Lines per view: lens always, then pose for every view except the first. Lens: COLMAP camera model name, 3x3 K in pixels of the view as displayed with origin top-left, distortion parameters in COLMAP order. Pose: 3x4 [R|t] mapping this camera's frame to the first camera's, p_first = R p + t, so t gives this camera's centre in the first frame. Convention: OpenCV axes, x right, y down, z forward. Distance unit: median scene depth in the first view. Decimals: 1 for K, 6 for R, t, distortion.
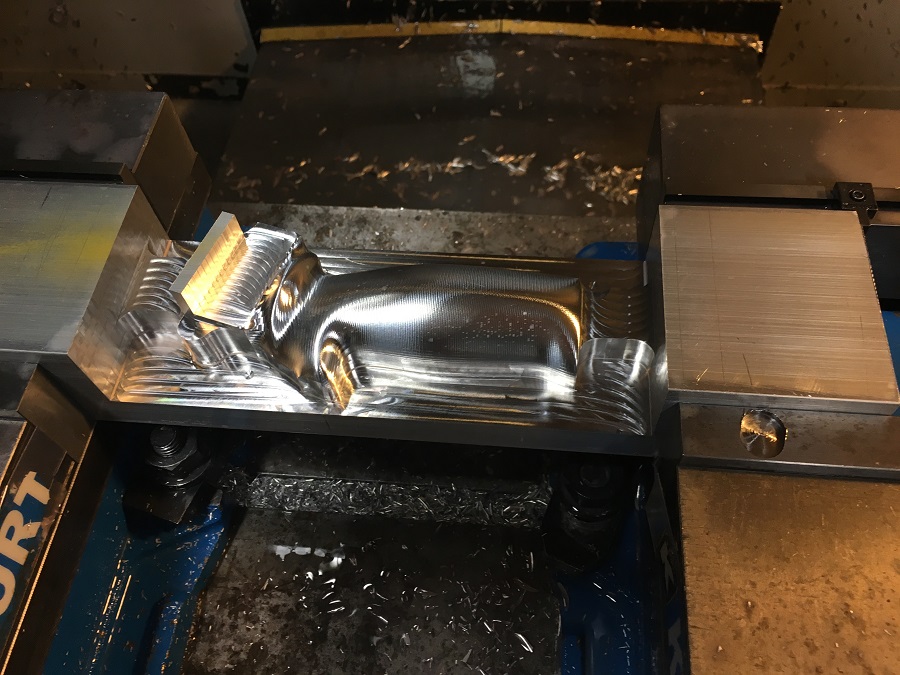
lens RADIAL K [[757.2, 0, 458.9], [0, 757.2, 337.3], [0, 0, 1]] dist [0.044536, -0.069490]
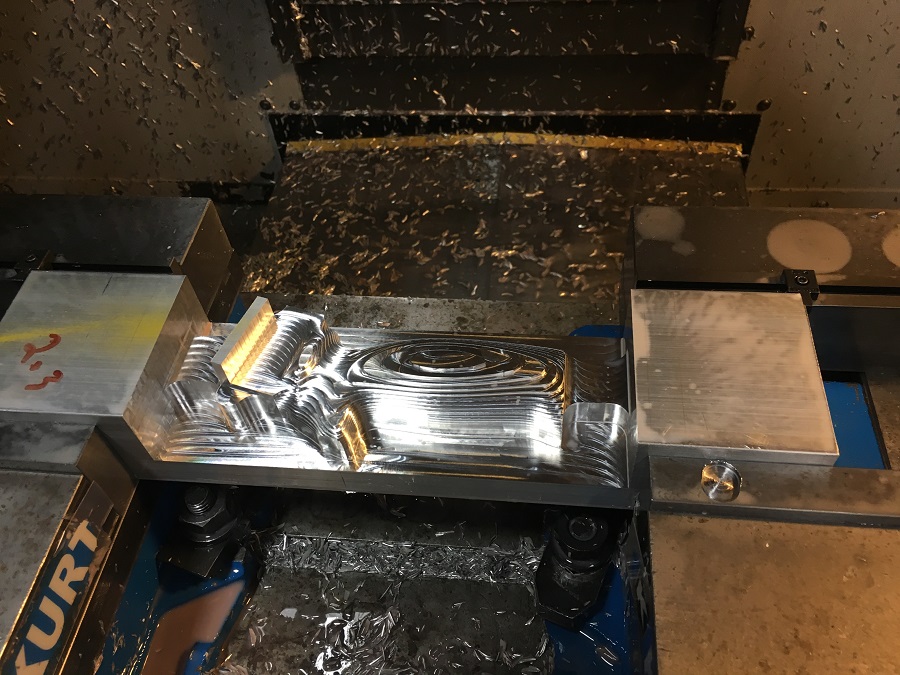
lens RADIAL K [[757.2, 0, 451.1], [0, 757.2, 333.8], [0, 0, 1]] dist [0.044536, -0.069490]
pose [[0.999683, -0.000604, -0.025180, 0.016148], [-0.002708, 0.991337, -0.131314, 0.045978], [0.025041, 0.131341, 0.991021, -0.147034]]
